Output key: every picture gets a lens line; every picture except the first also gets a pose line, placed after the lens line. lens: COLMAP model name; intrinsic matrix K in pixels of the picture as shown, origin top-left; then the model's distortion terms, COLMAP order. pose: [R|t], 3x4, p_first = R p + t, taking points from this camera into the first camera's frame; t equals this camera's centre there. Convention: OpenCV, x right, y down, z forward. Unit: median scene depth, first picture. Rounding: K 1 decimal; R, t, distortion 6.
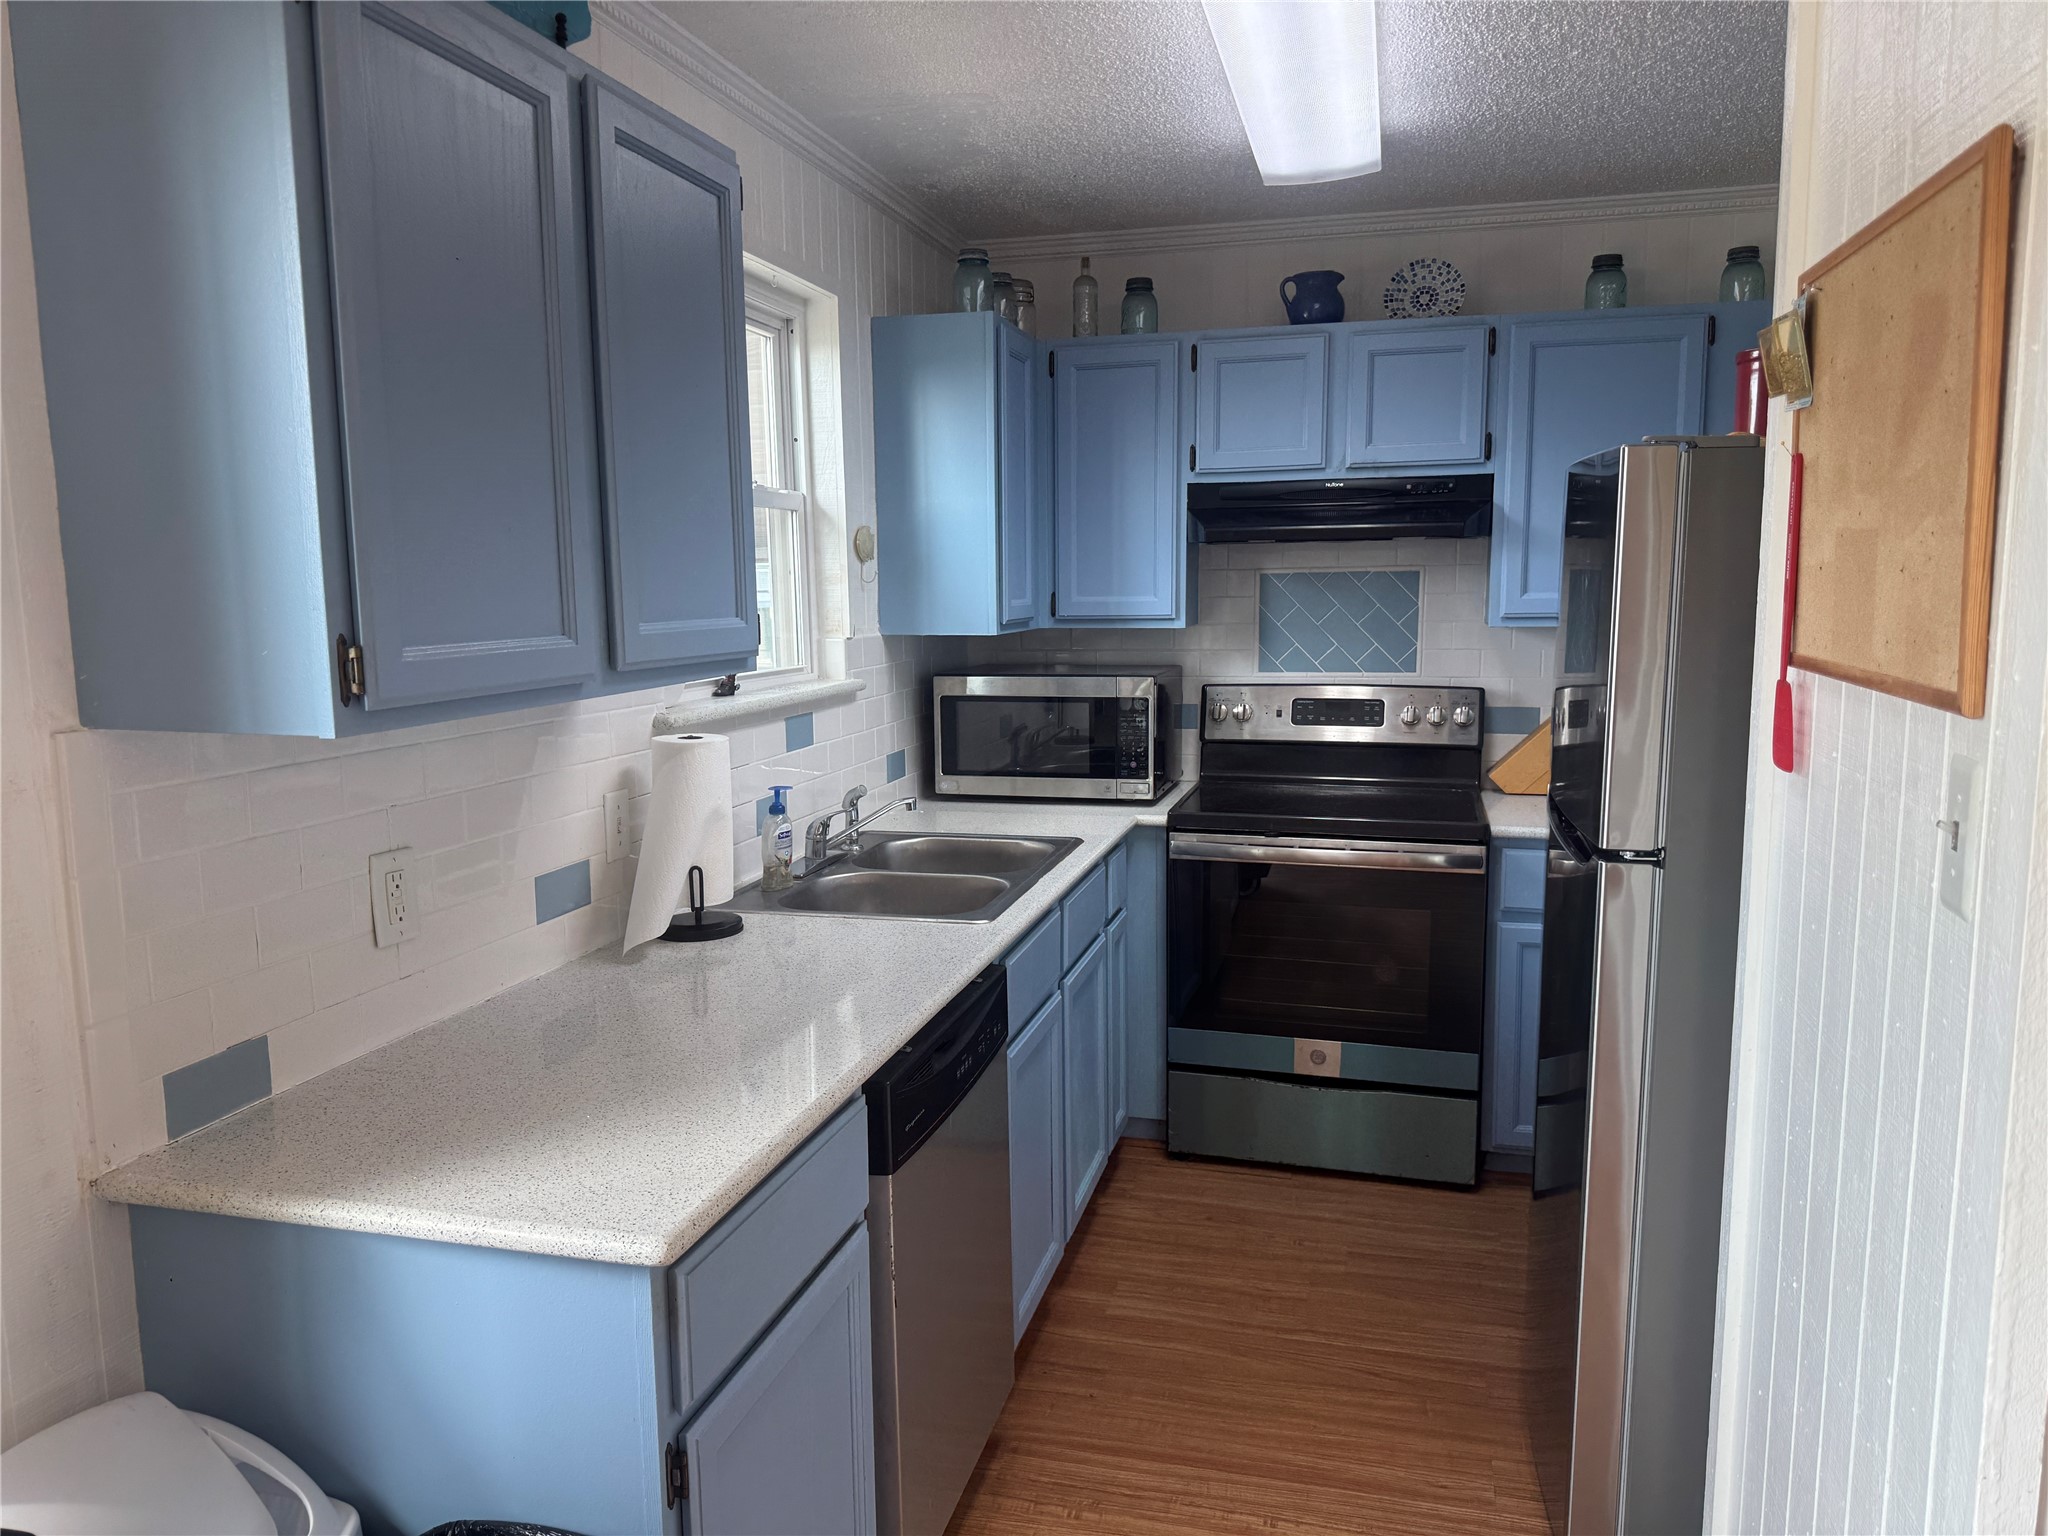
lens RADIAL K [[1421.6, 0, 1022.7], [0, 1421.6, 783.6], [0, 0, 1]] dist [0.044489, -0.071585]
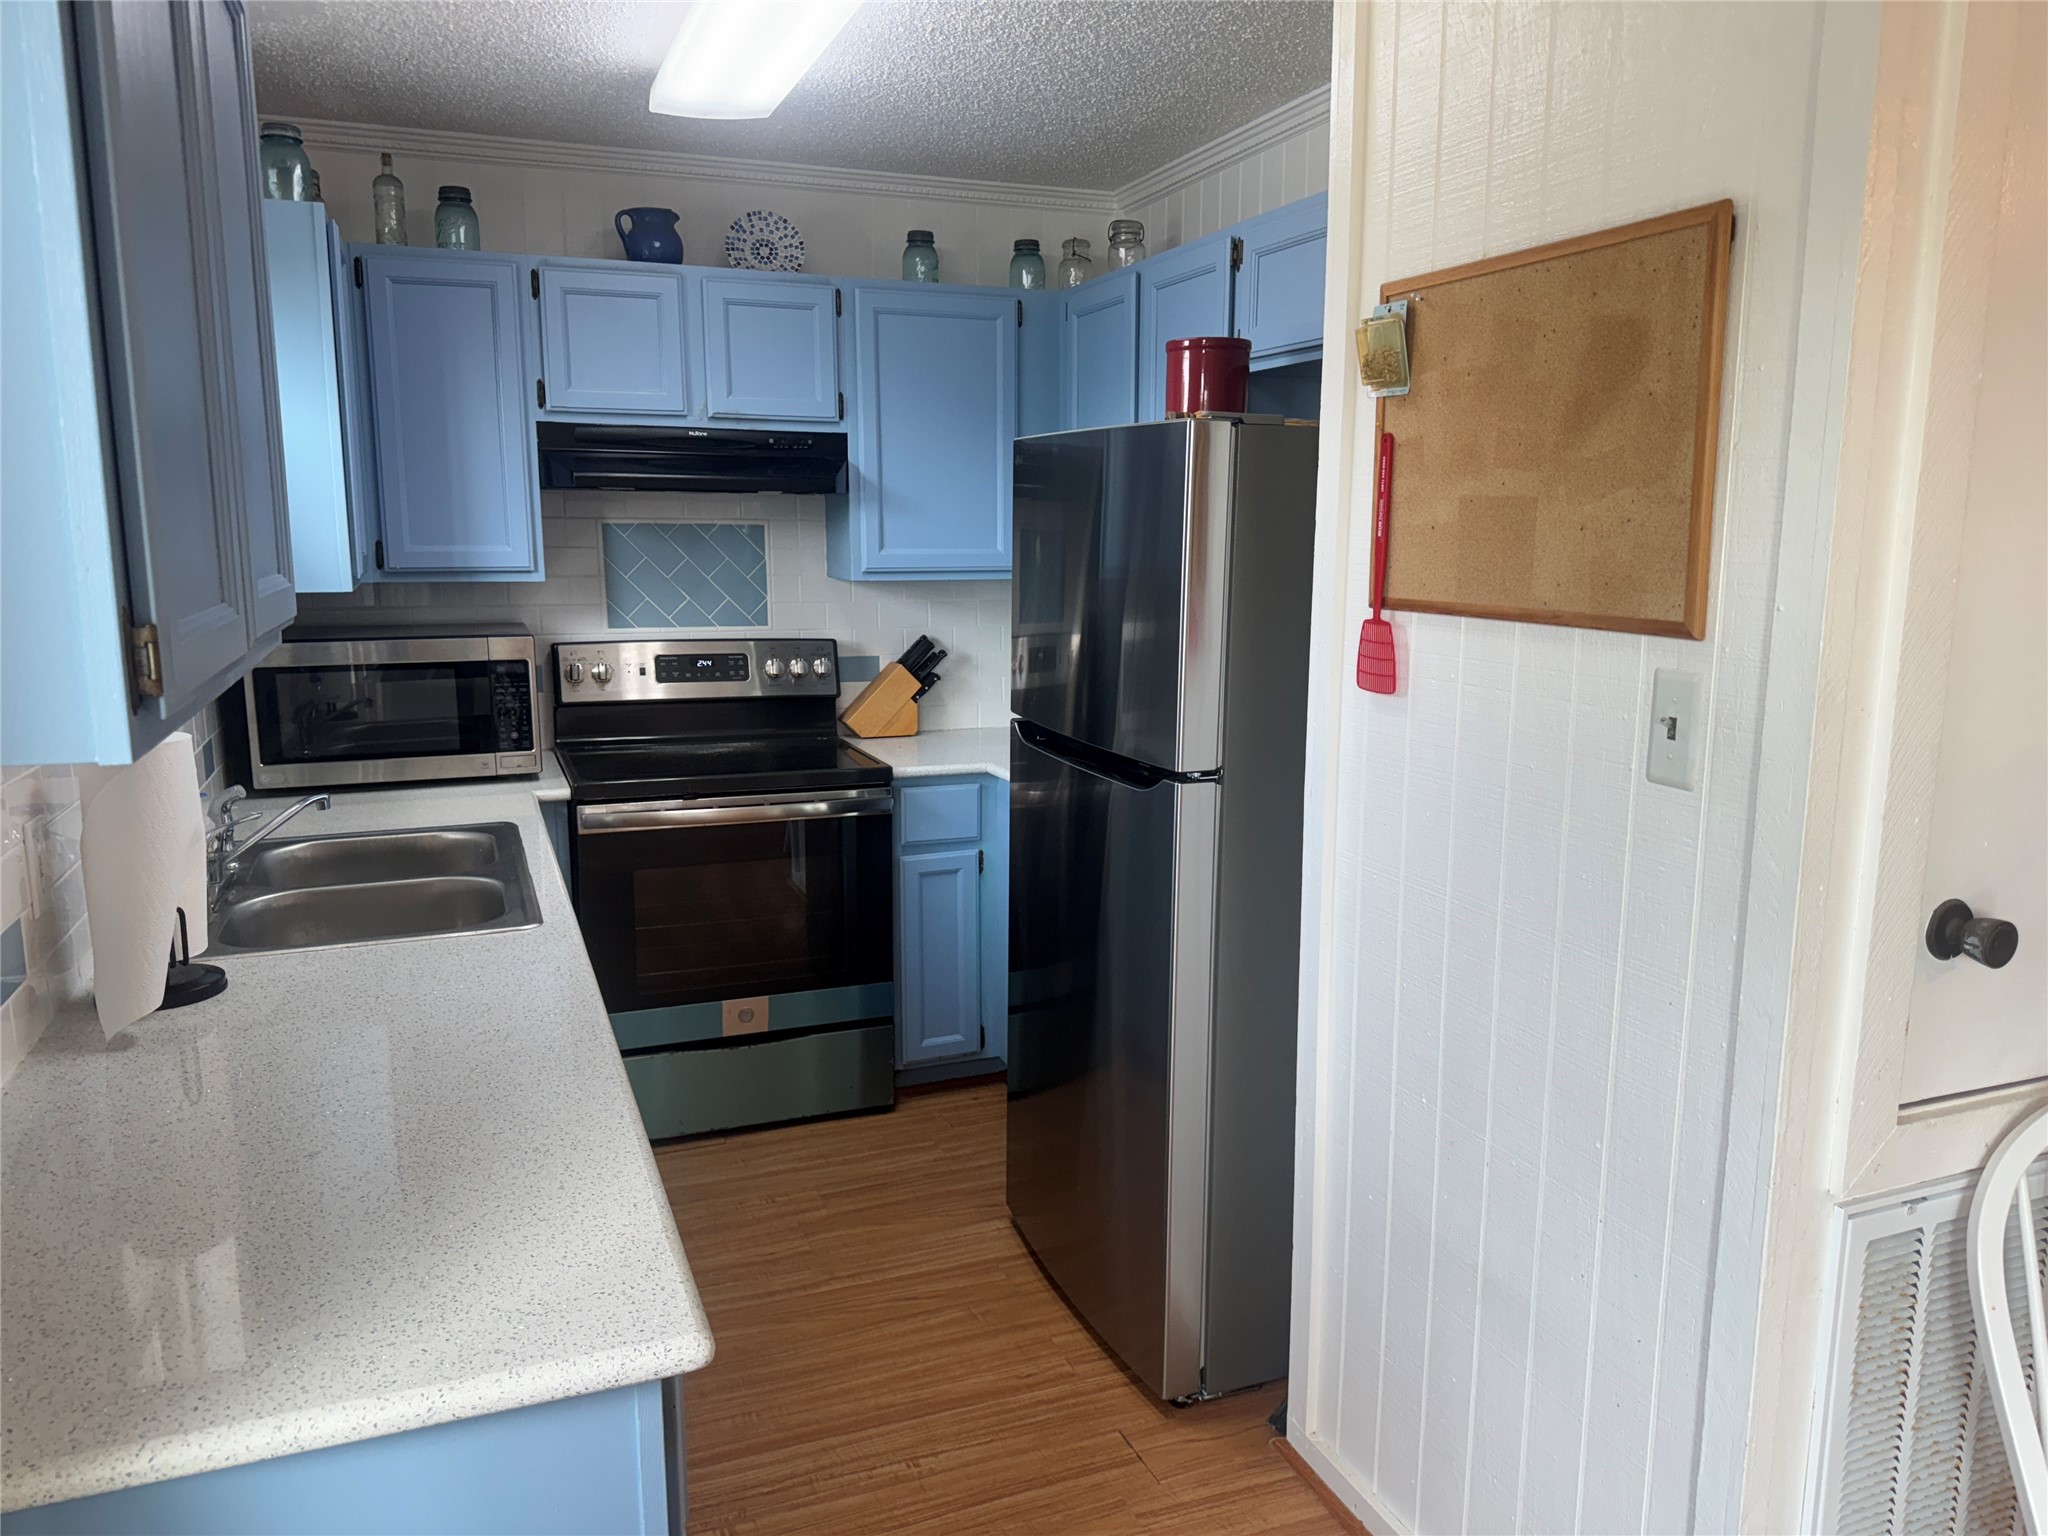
lens RADIAL K [[1421.6, 0, 1022.2], [0, 1421.6, 779.5], [0, 0, 1]] dist [0.044489, -0.071585]
pose [[0.810555, -0.090014, 0.578704, -0.194447], [0.073126, 0.995940, 0.052490, -0.009694], [-0.581079, -0.000228, 0.813847, 0.080411]]
